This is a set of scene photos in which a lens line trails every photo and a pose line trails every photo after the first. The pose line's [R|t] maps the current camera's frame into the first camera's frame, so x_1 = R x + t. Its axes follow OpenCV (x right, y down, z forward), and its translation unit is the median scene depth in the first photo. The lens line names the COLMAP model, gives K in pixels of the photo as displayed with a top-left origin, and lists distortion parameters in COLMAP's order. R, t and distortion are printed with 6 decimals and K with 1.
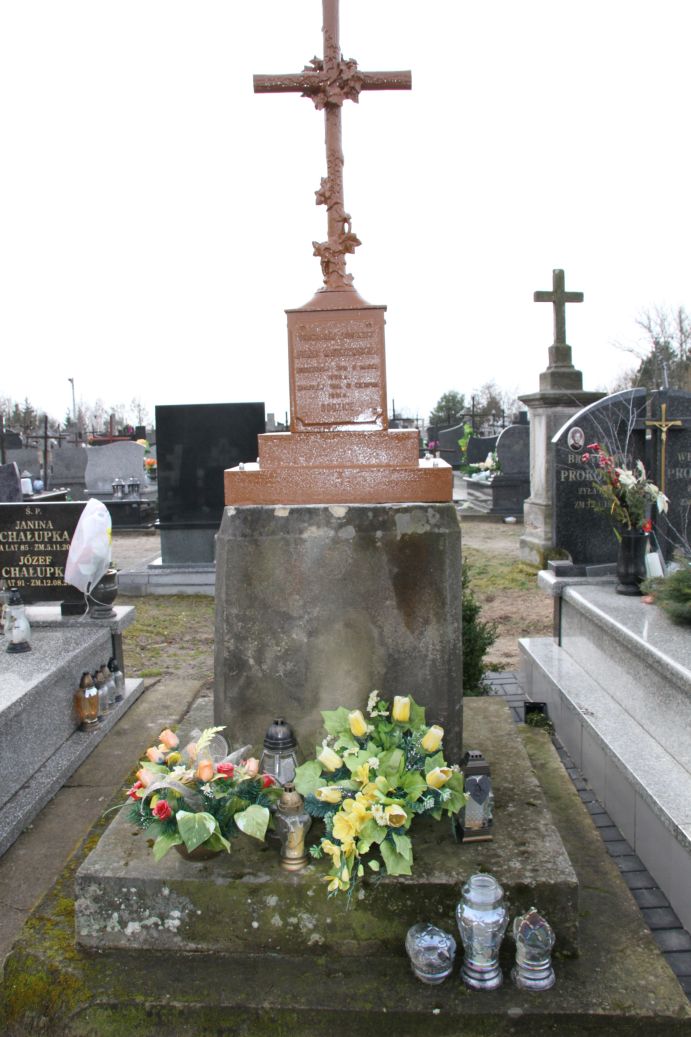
lens RADIAL K [[824.2, 0, 344.7], [0, 824.2, 515.9], [0, 0, 1]] dist [-0.110282, 0.078814]
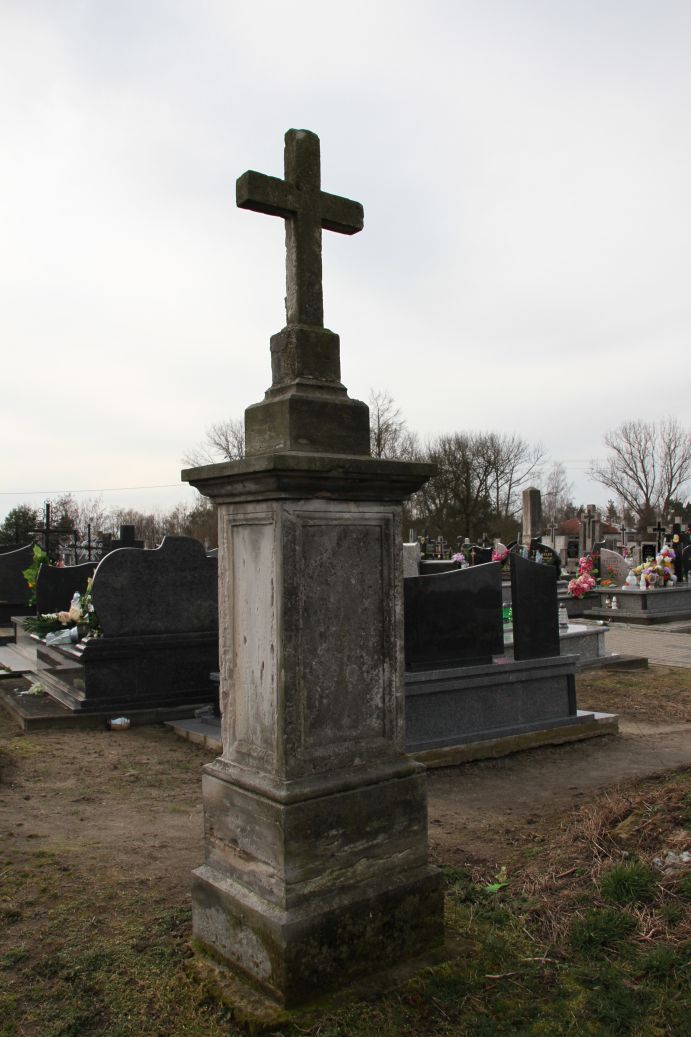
lens RADIAL K [[824.2, 0, 342.0], [0, 824.2, 513.7], [0, 0, 1]] dist [-0.110282, 0.078814]
pose [[0.876058, 0.025538, 0.481528, 0.103467], [0.045995, 0.989618, -0.136166, -0.077774], [-0.480006, 0.141438, 0.865788, 0.673872]]
